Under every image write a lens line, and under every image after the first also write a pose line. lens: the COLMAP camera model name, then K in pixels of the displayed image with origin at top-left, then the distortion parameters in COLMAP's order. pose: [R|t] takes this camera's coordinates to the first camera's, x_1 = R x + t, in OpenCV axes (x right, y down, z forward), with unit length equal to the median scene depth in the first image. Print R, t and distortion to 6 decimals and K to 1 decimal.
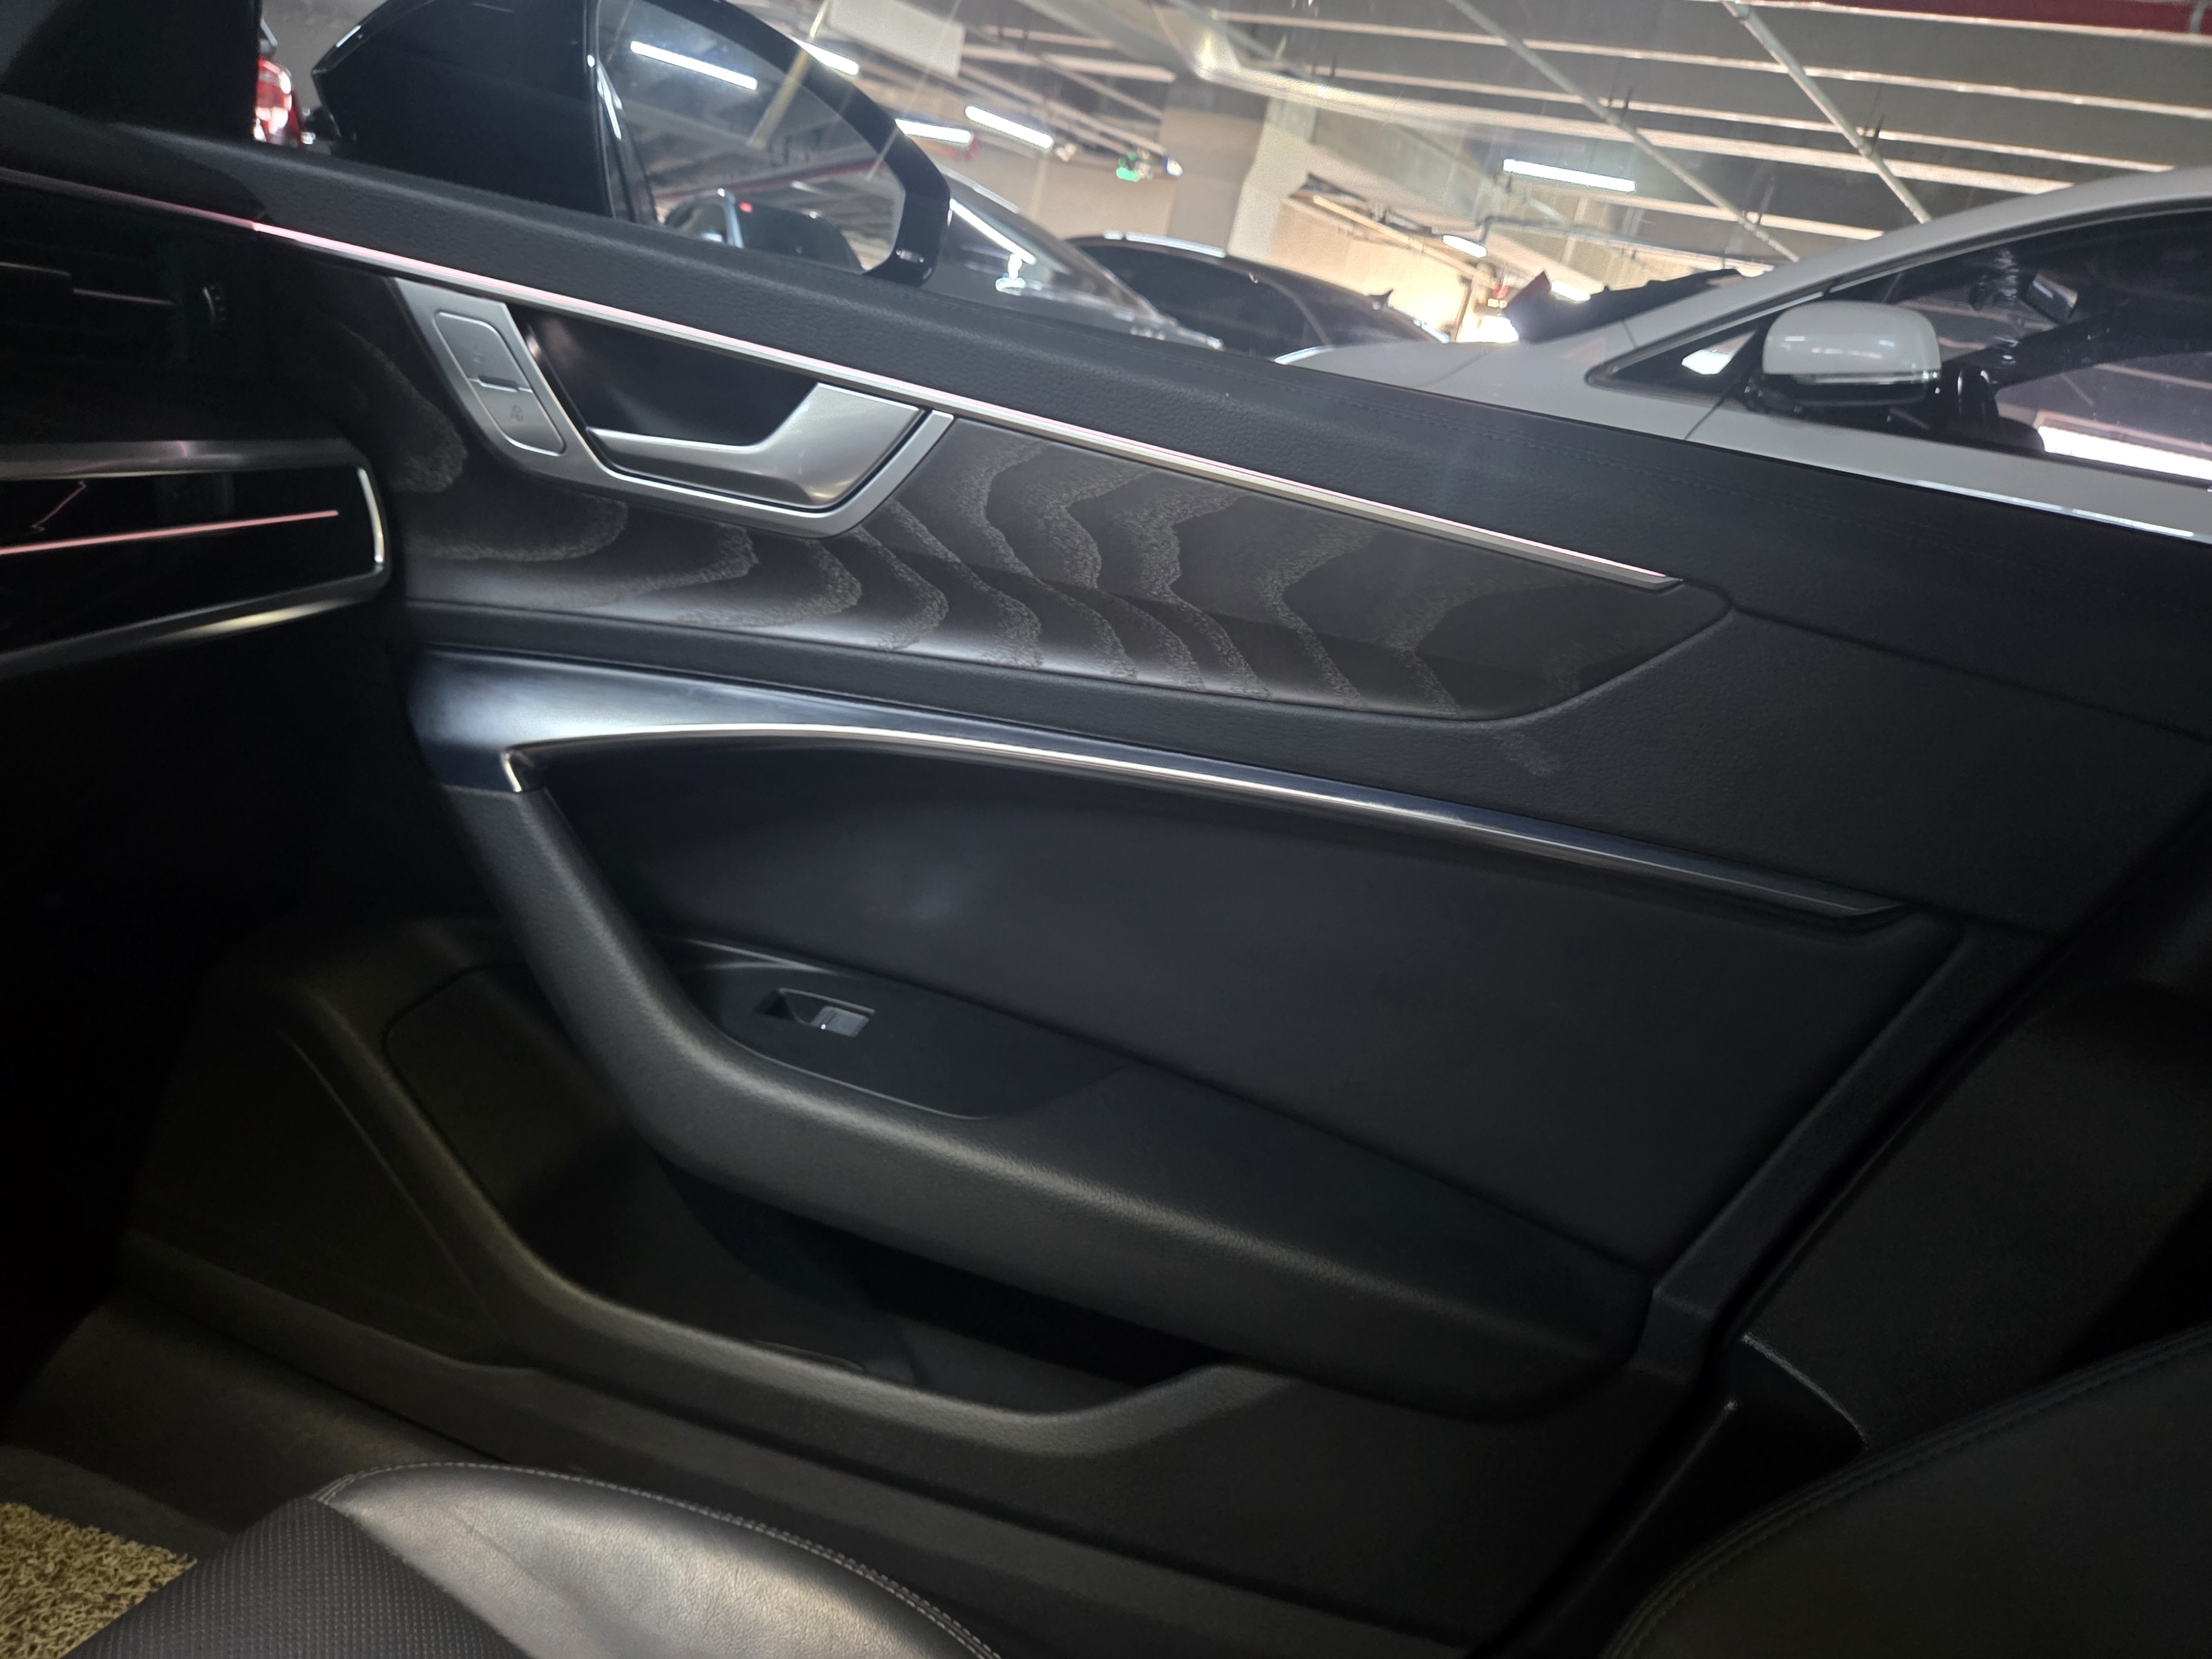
lens RADIAL K [[1487.3, 0, 1118.1], [0, 1487.3, 825.4], [0, 0, 1]] dist [0.048190, -0.044668]
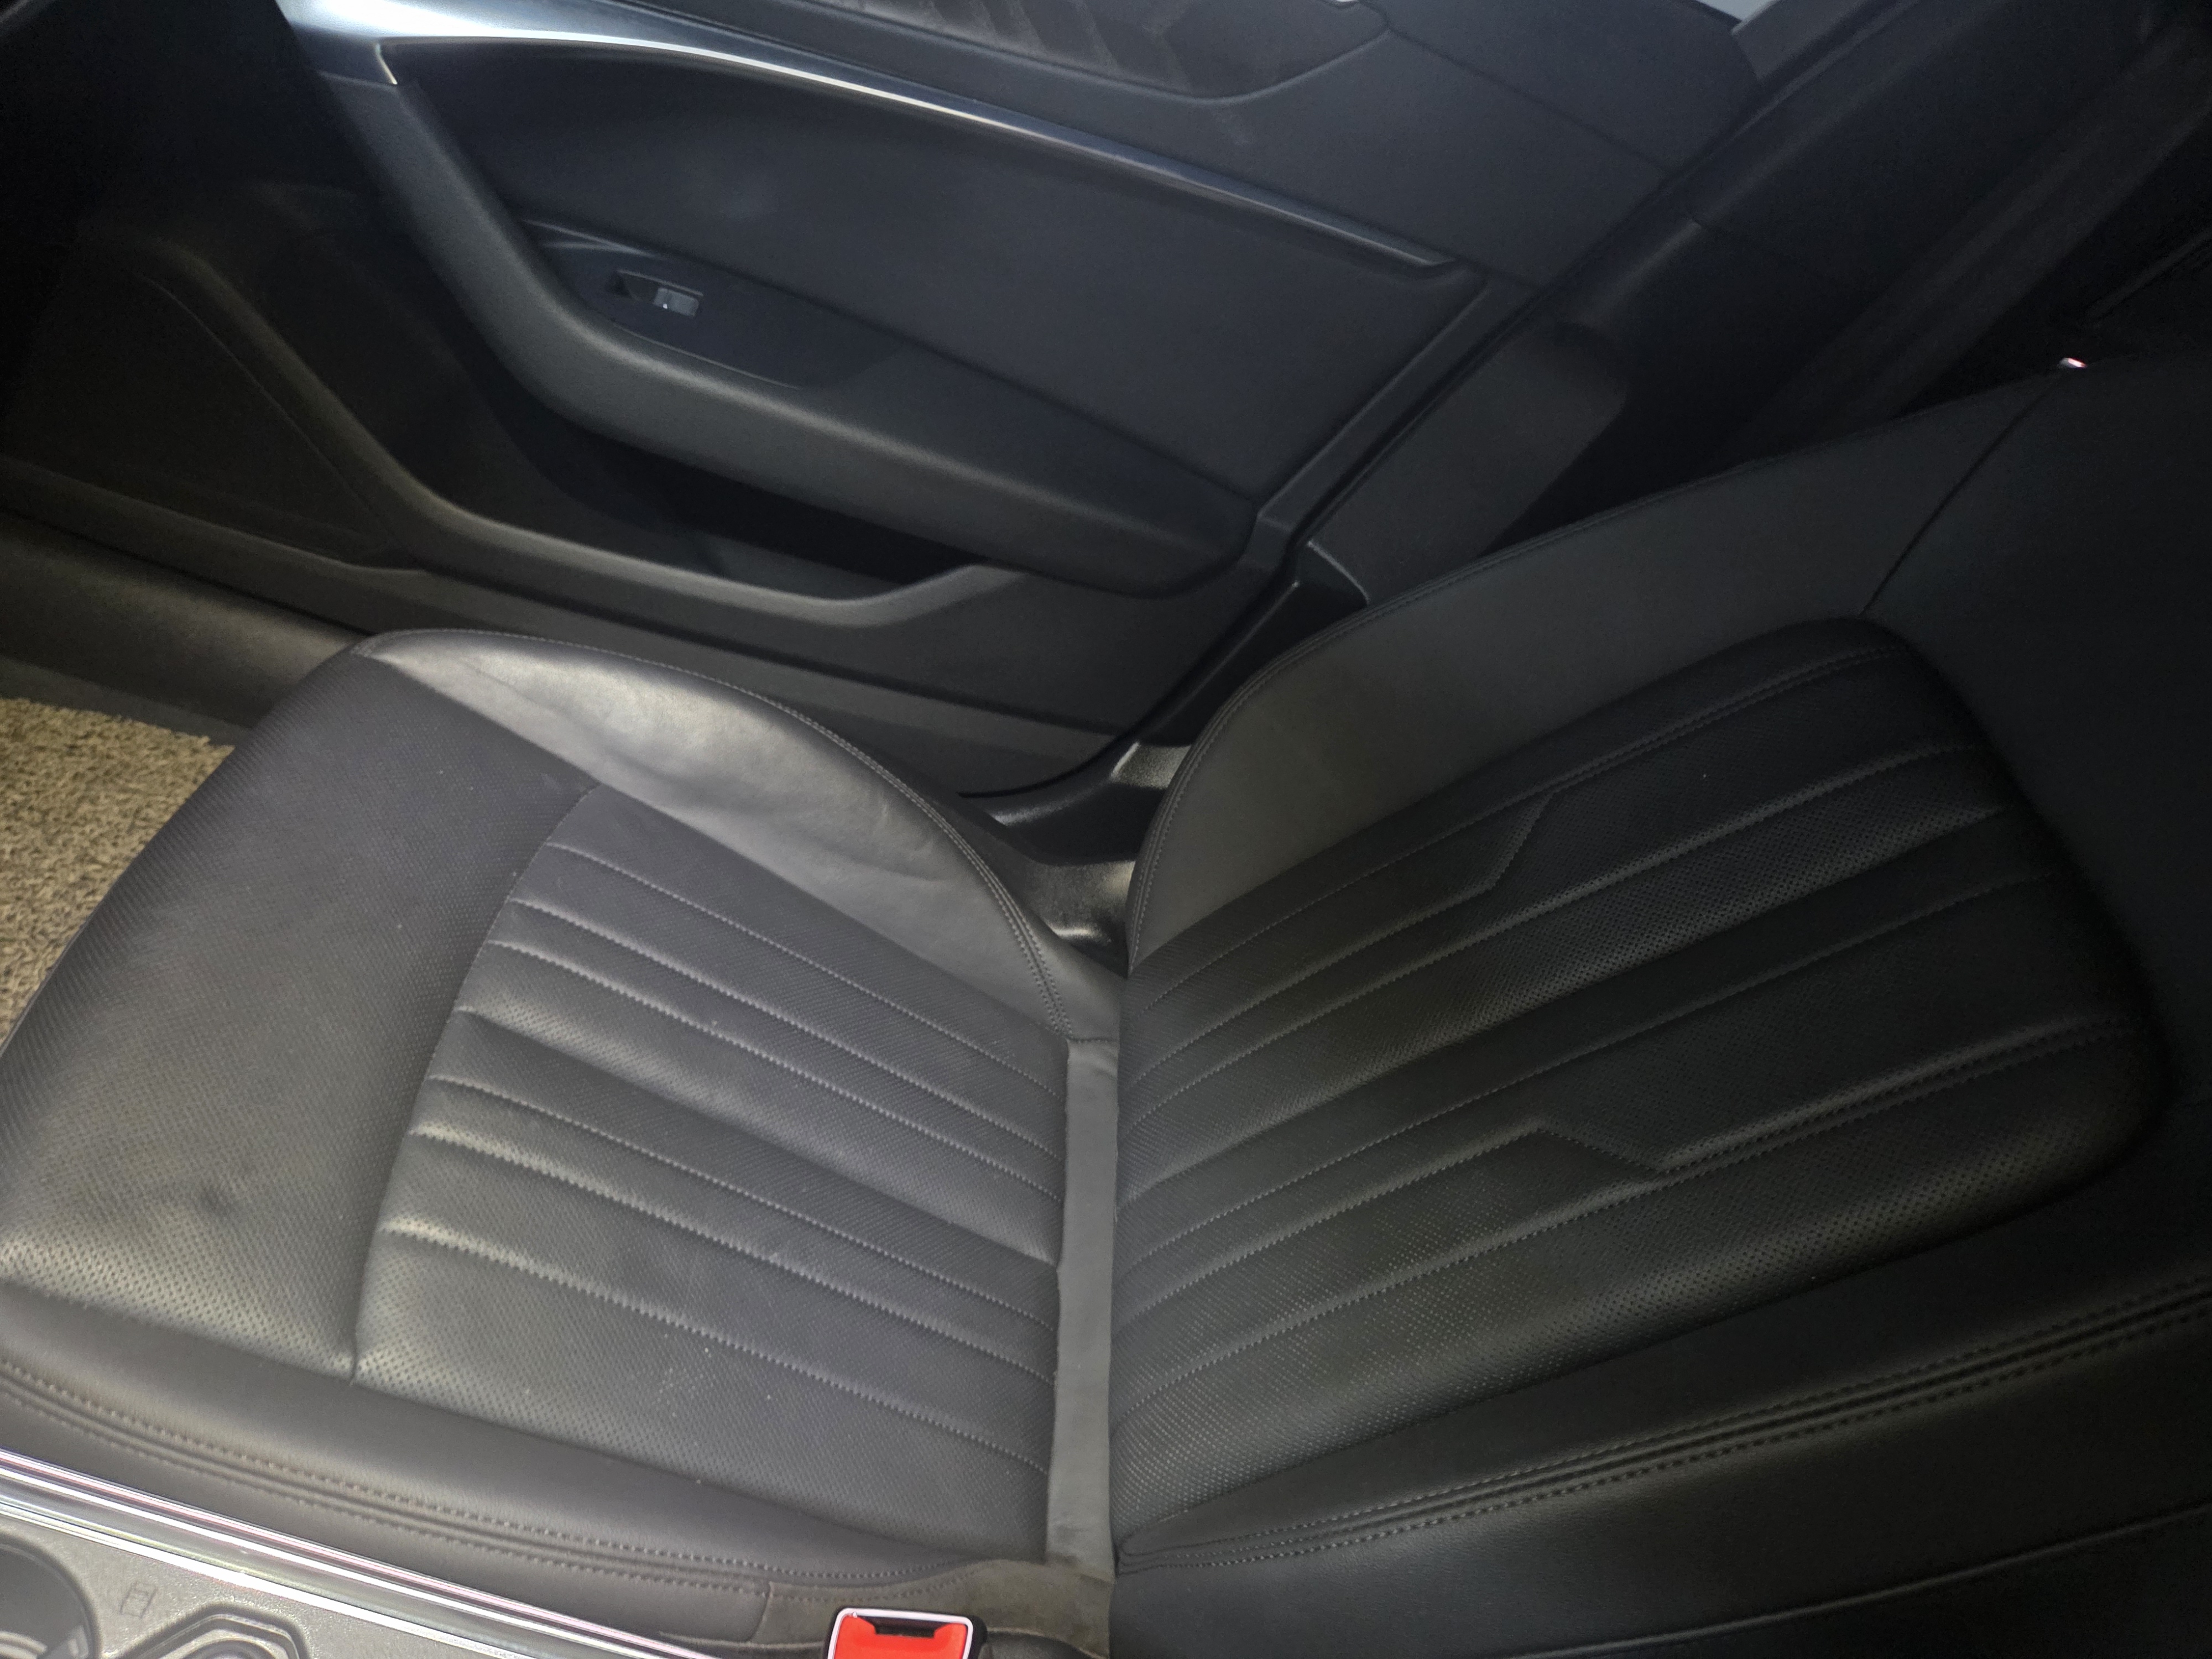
lens RADIAL K [[1488.6, 0, 1103.1], [0, 1488.6, 858.9], [0, 0, 1]] dist [0.044316, -0.042604]
pose [[0.962669, -0.059035, 0.264165, -0.218067], [-0.080984, 0.868409, 0.489191, -0.115563], [-0.258282, -0.492322, 0.831209, -0.395224]]
